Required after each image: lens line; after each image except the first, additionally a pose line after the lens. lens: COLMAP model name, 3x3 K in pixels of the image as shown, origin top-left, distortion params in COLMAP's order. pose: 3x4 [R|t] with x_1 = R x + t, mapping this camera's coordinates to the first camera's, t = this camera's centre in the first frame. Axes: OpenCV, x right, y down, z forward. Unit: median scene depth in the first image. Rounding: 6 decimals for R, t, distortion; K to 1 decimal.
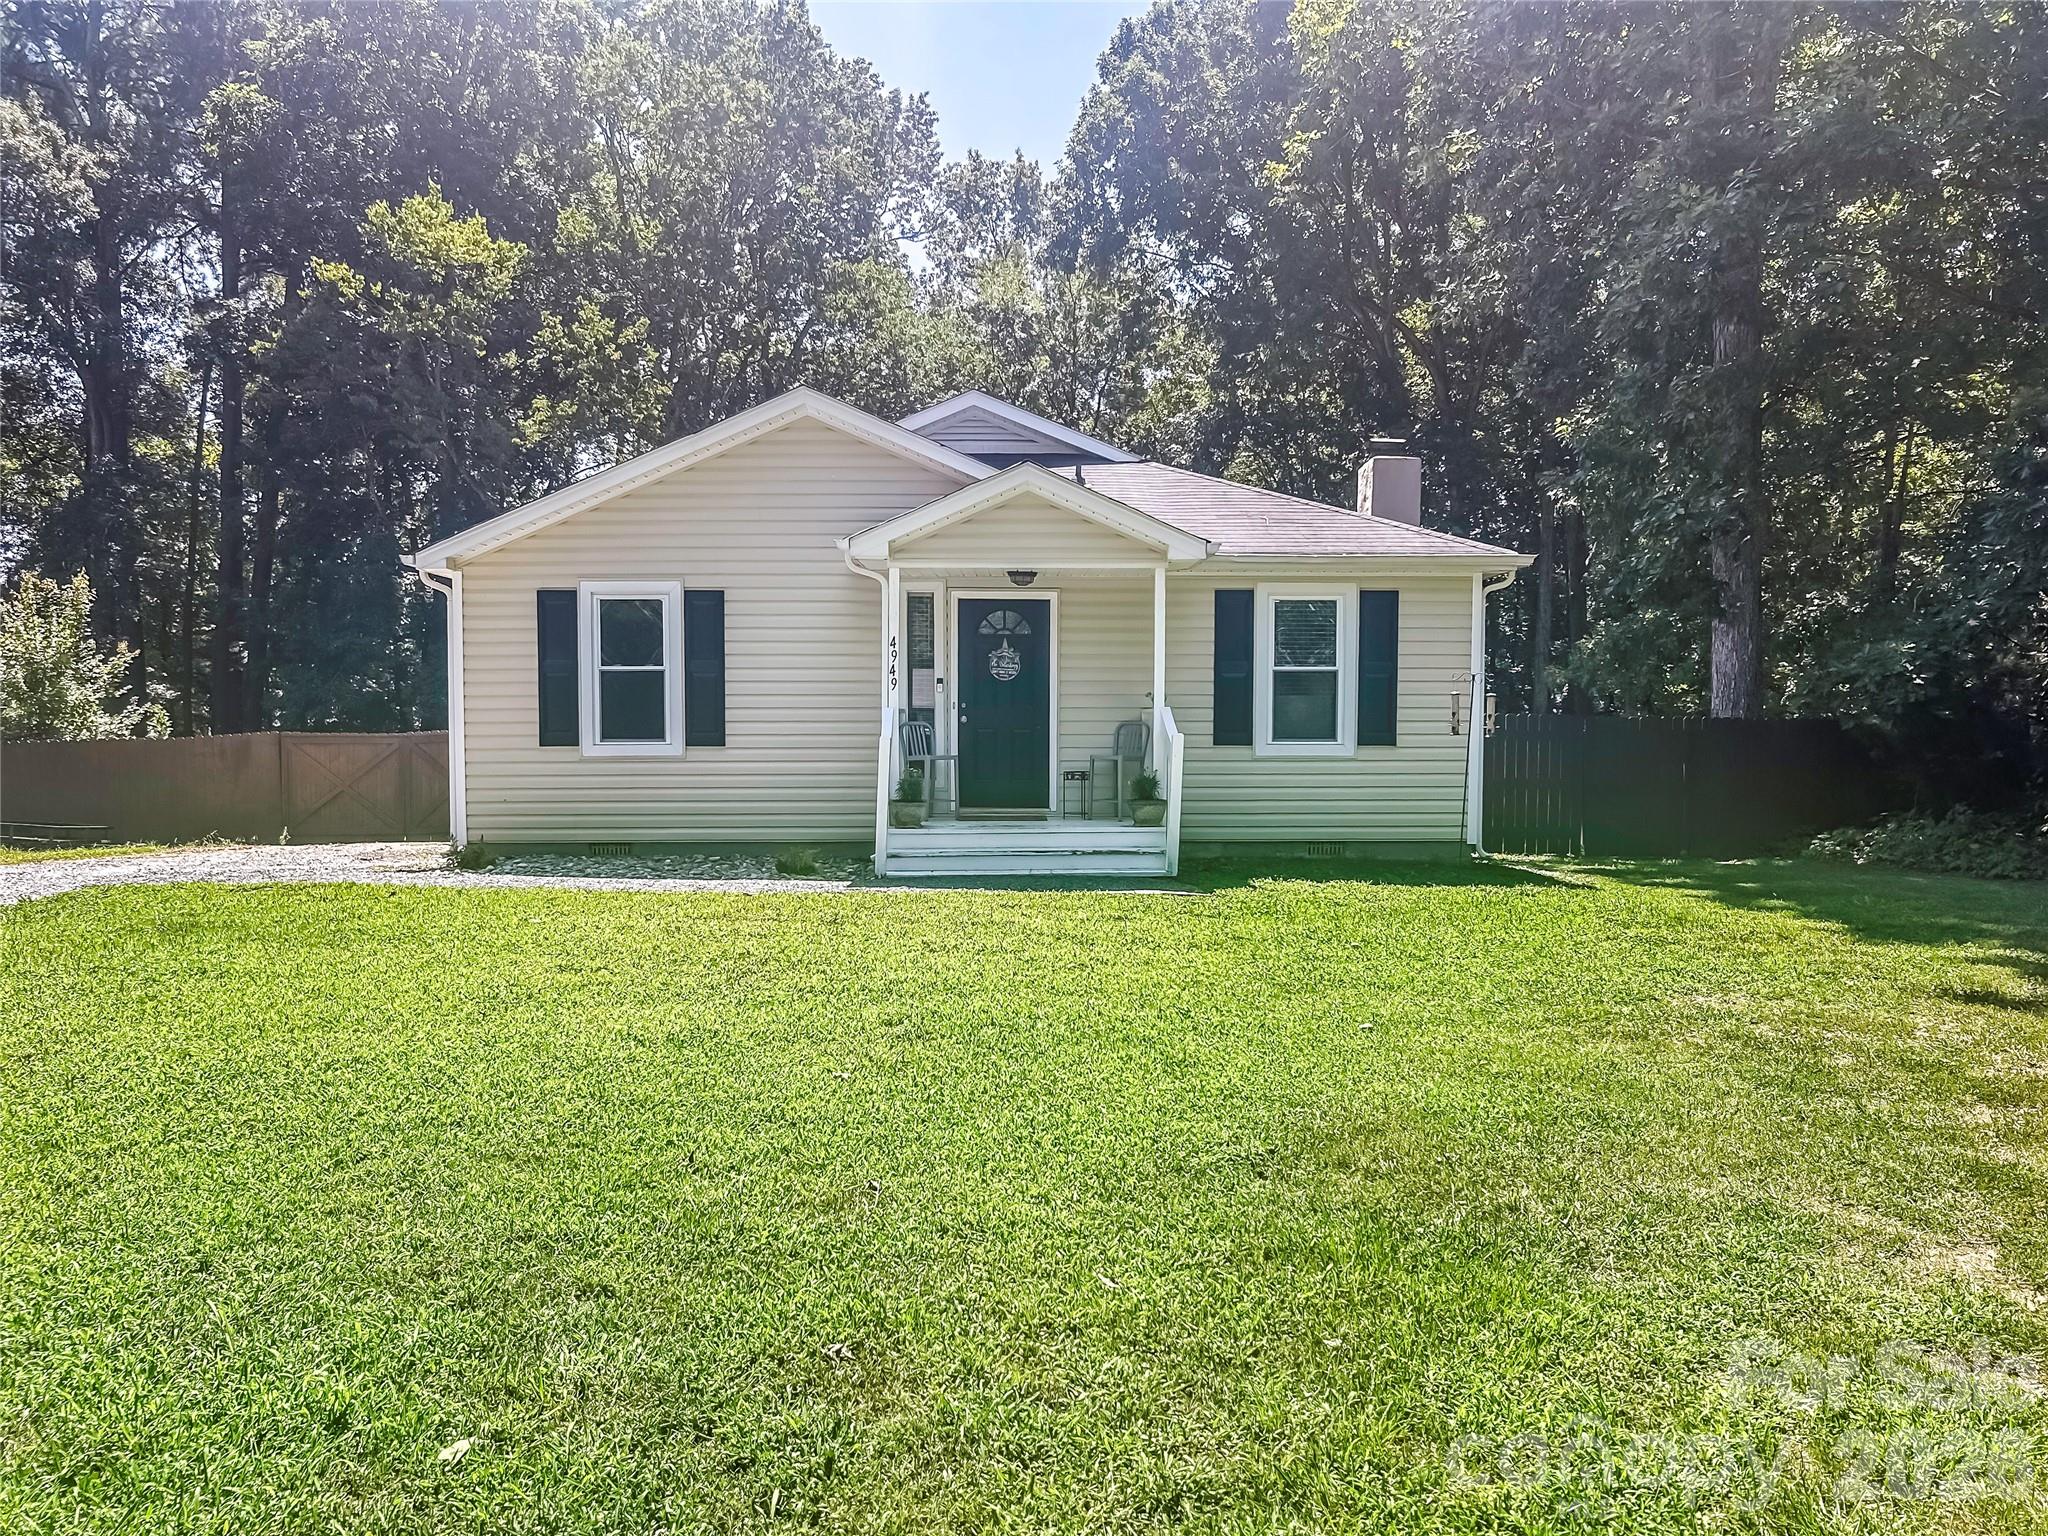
lens RADIAL K [[1589.8, 0, 1042.4], [0, 1589.8, 774.5], [0, 0, 1]] dist [-0.060143, 0.100991]
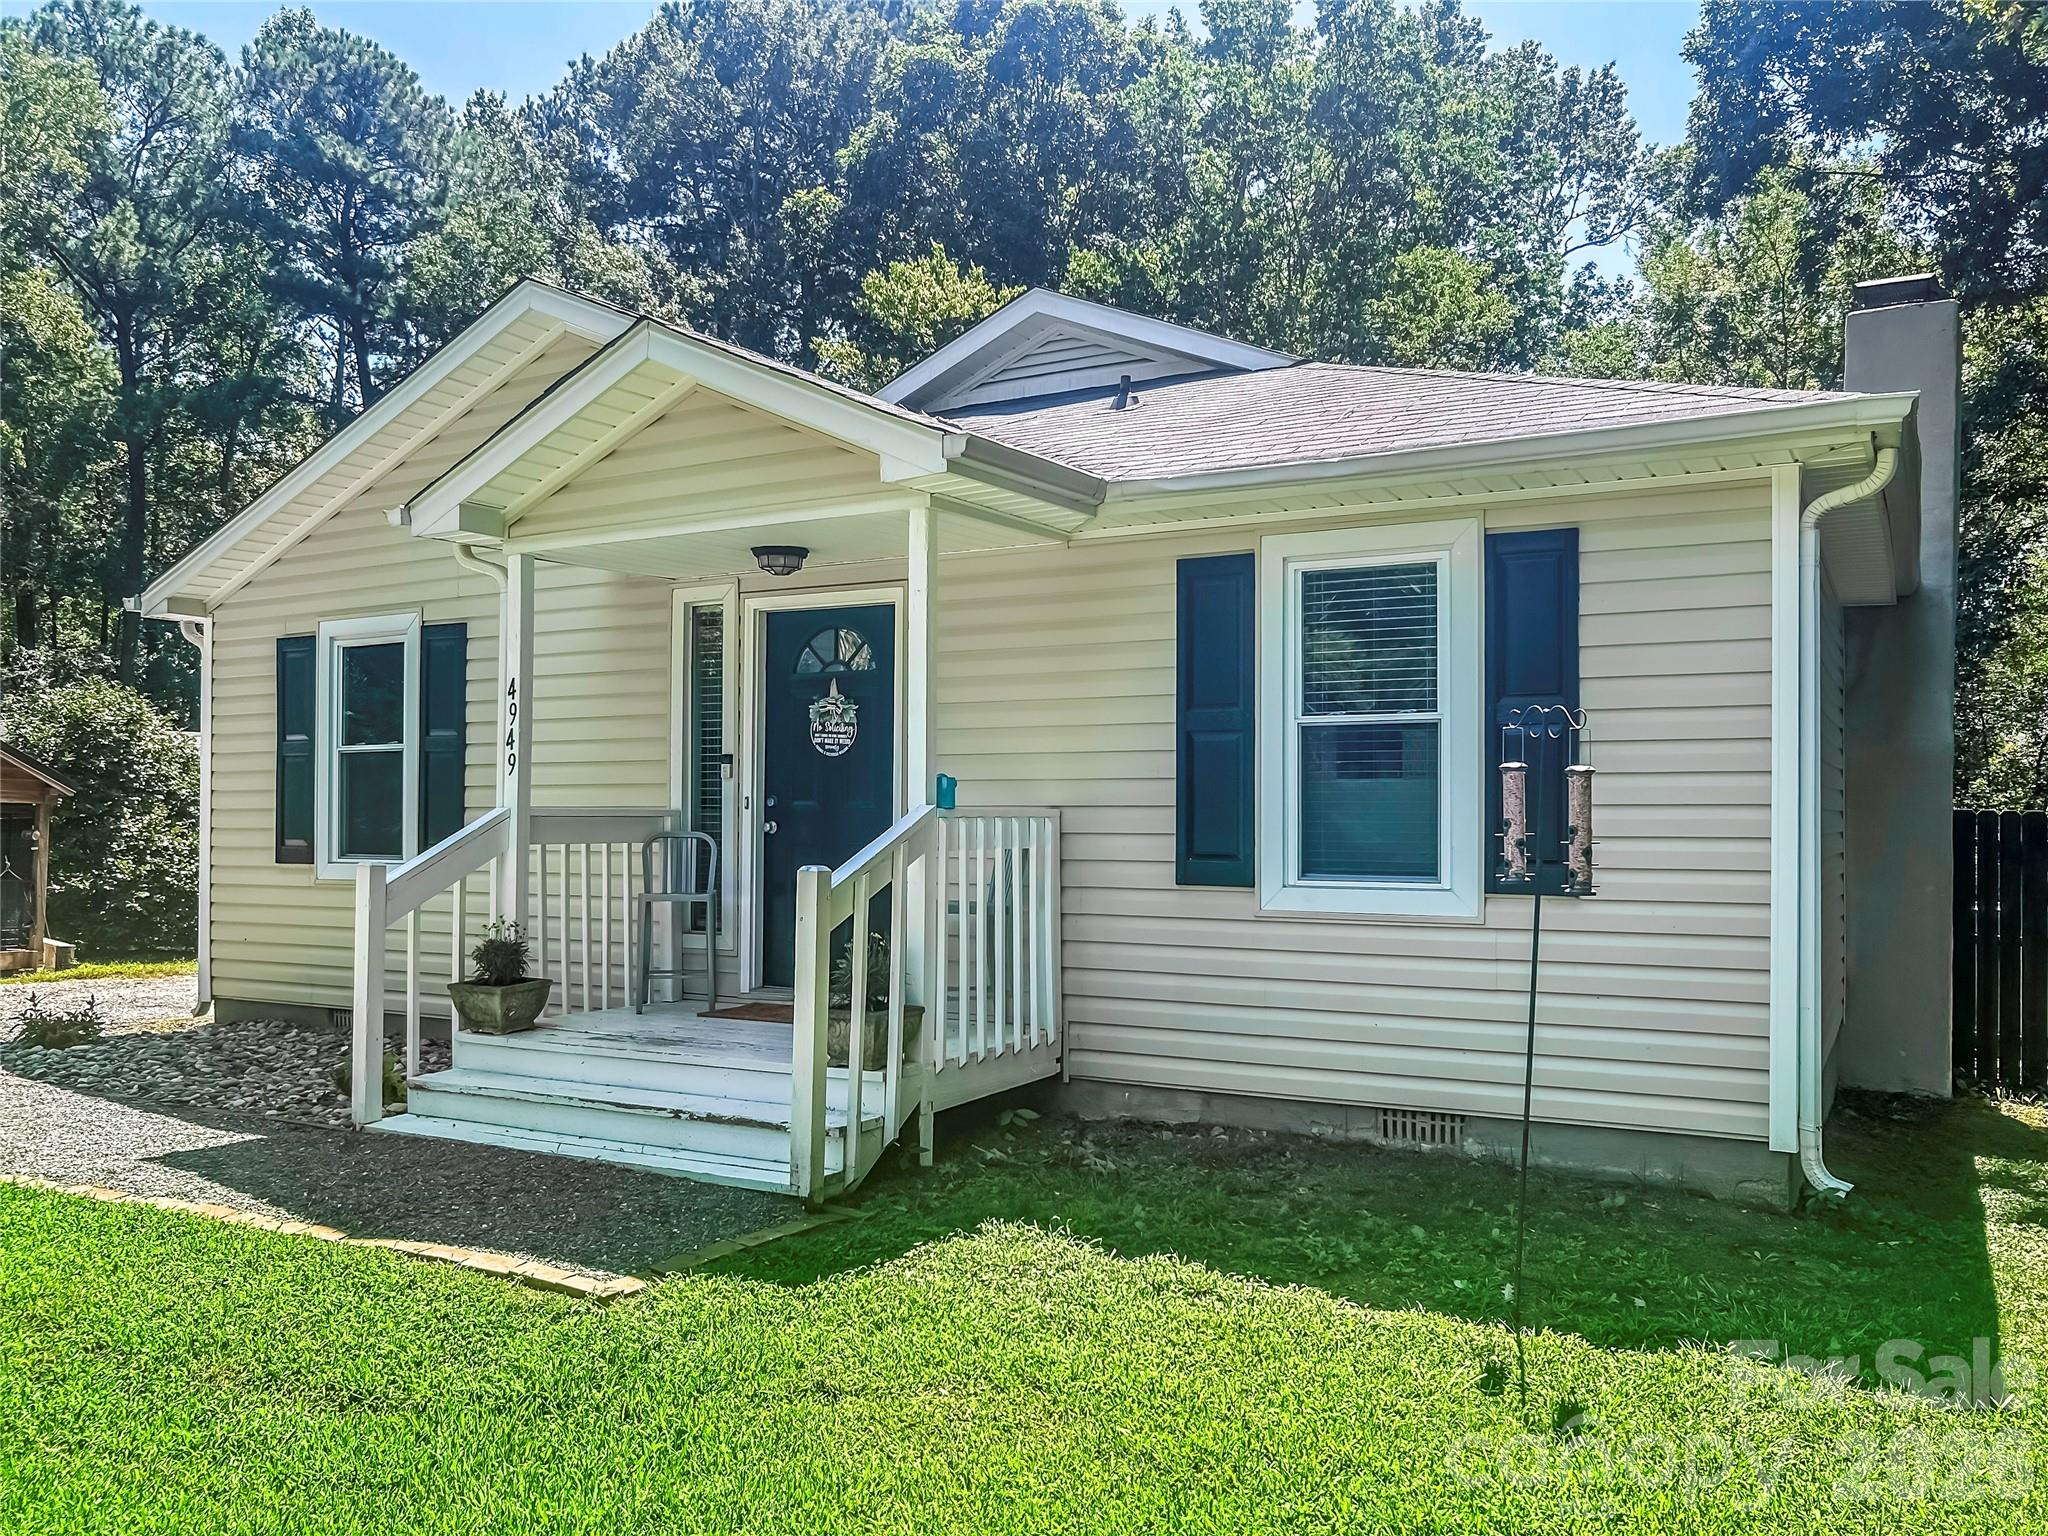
lens RADIAL K [[1589.8, 0, 1052.4], [0, 1589.8, 779.9], [0, 0, 1]] dist [-0.060143, 0.100991]
pose [[0.862925, -0.010132, -0.505231, 0.316339], [-0.019279, 0.998411, -0.052951, -0.024136], [0.504964, 0.055433, 0.861358, 0.572917]]
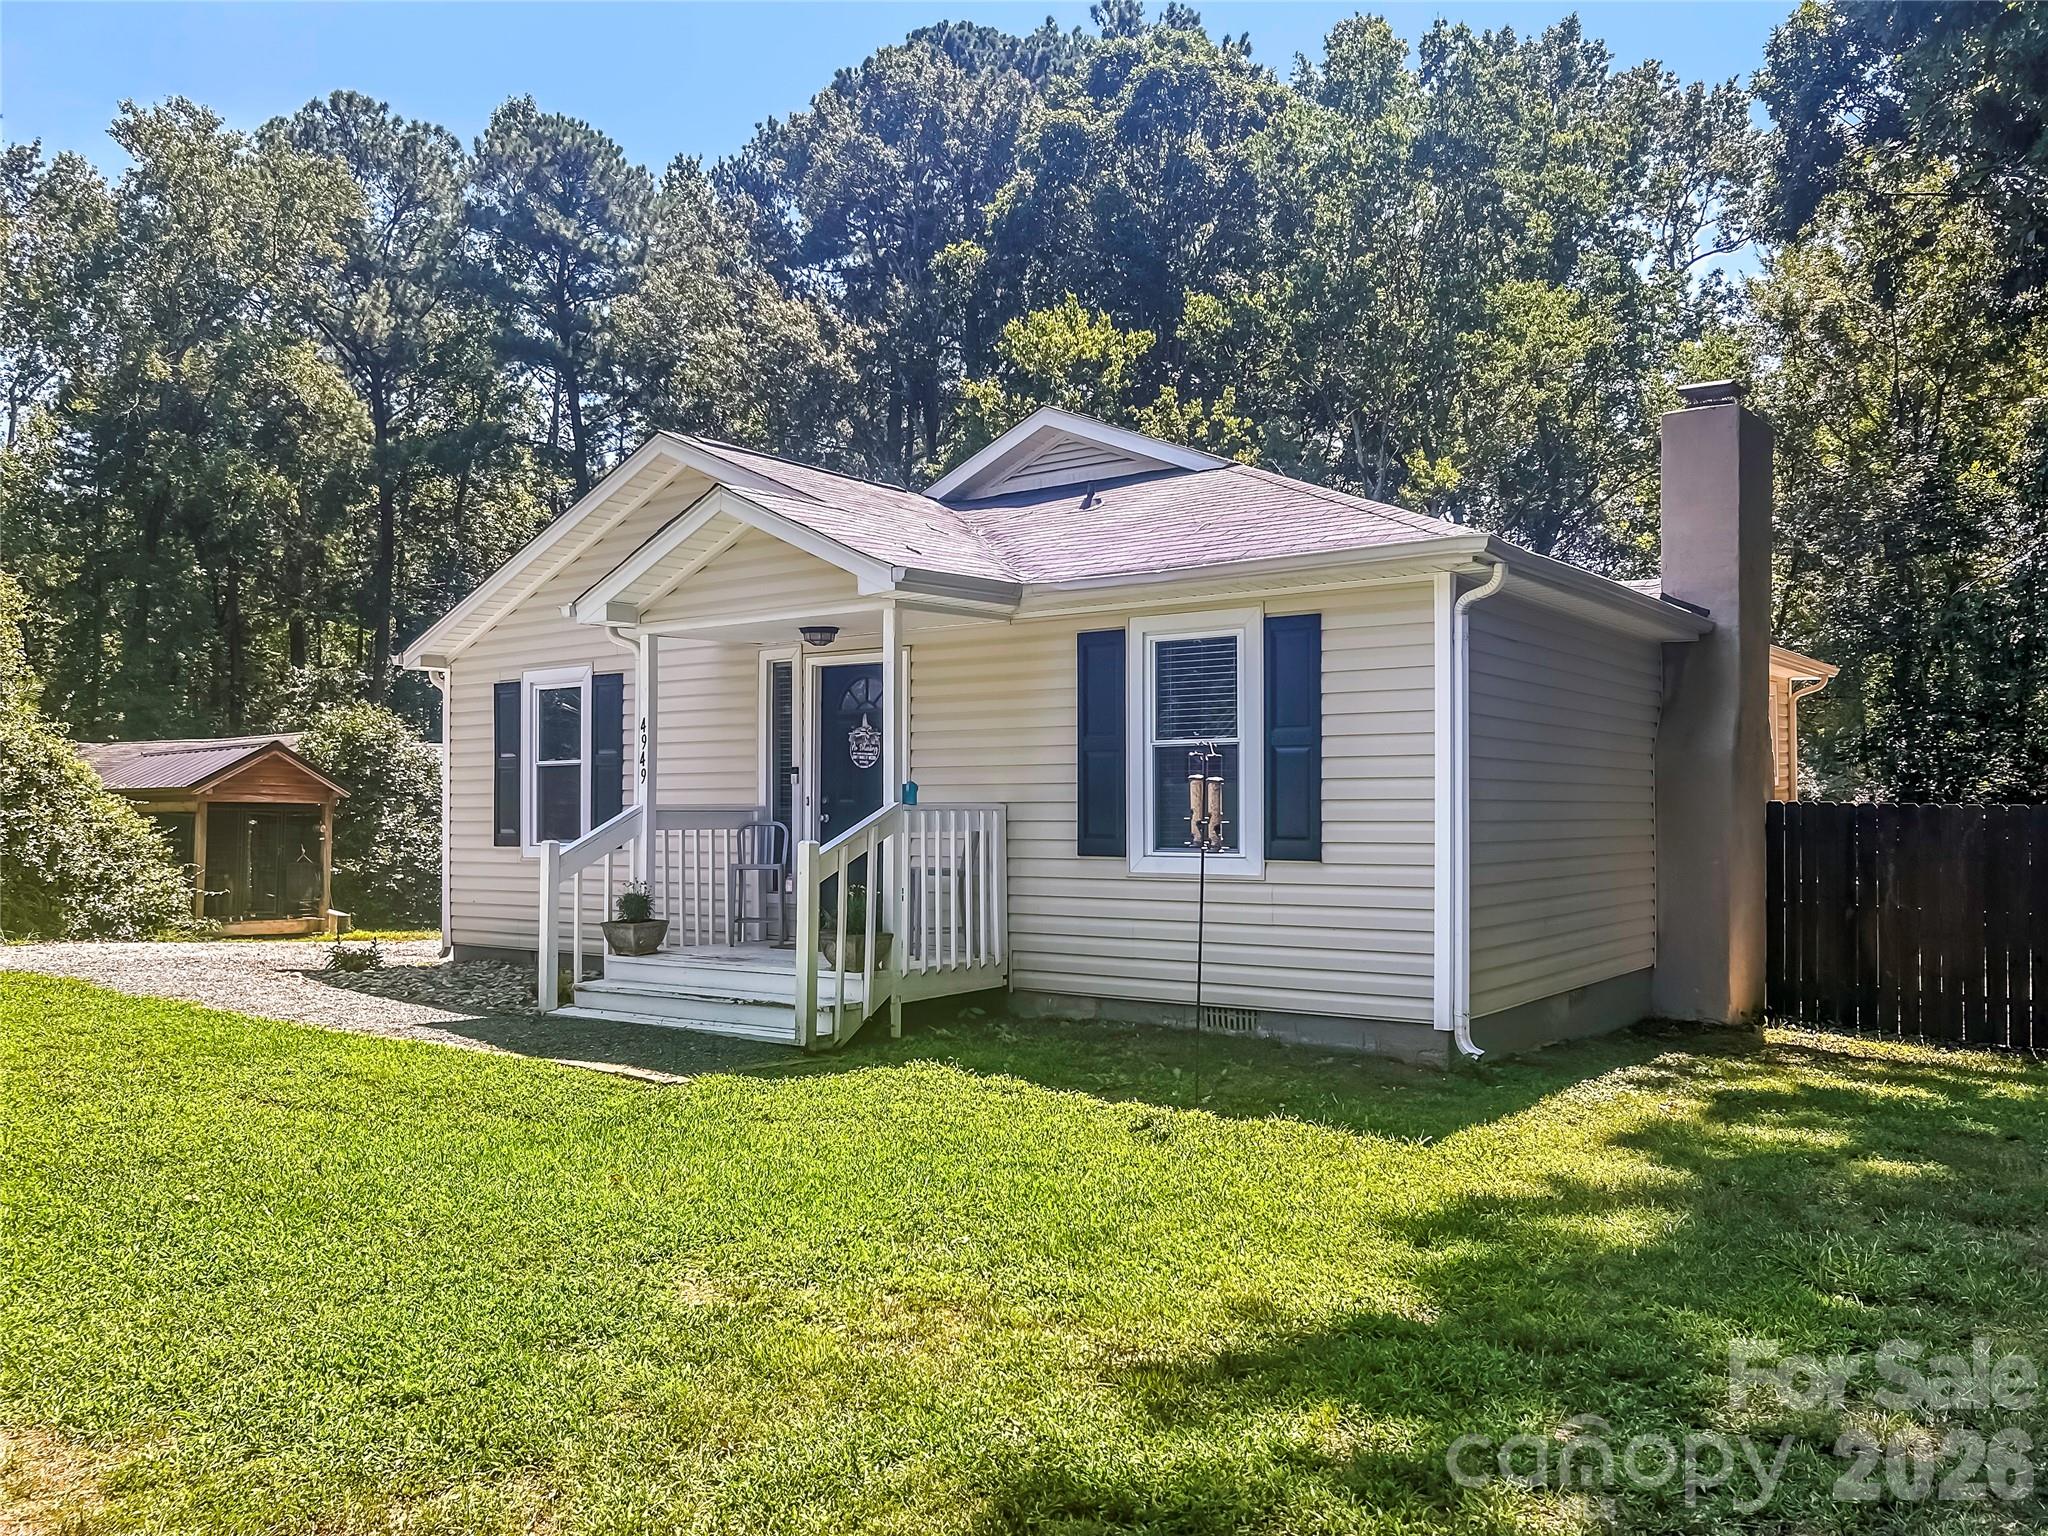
lens RADIAL K [[1589.8, 0, 1062.3], [0, 1589.8, 768.2], [0, 0, 1]] dist [-0.060143, 0.100991]
pose [[0.796524, -0.018887, -0.604312, 0.522673], [-0.018100, 0.998319, -0.055059, -0.018510], [0.604336, 0.054794, 0.794843, 0.444571]]
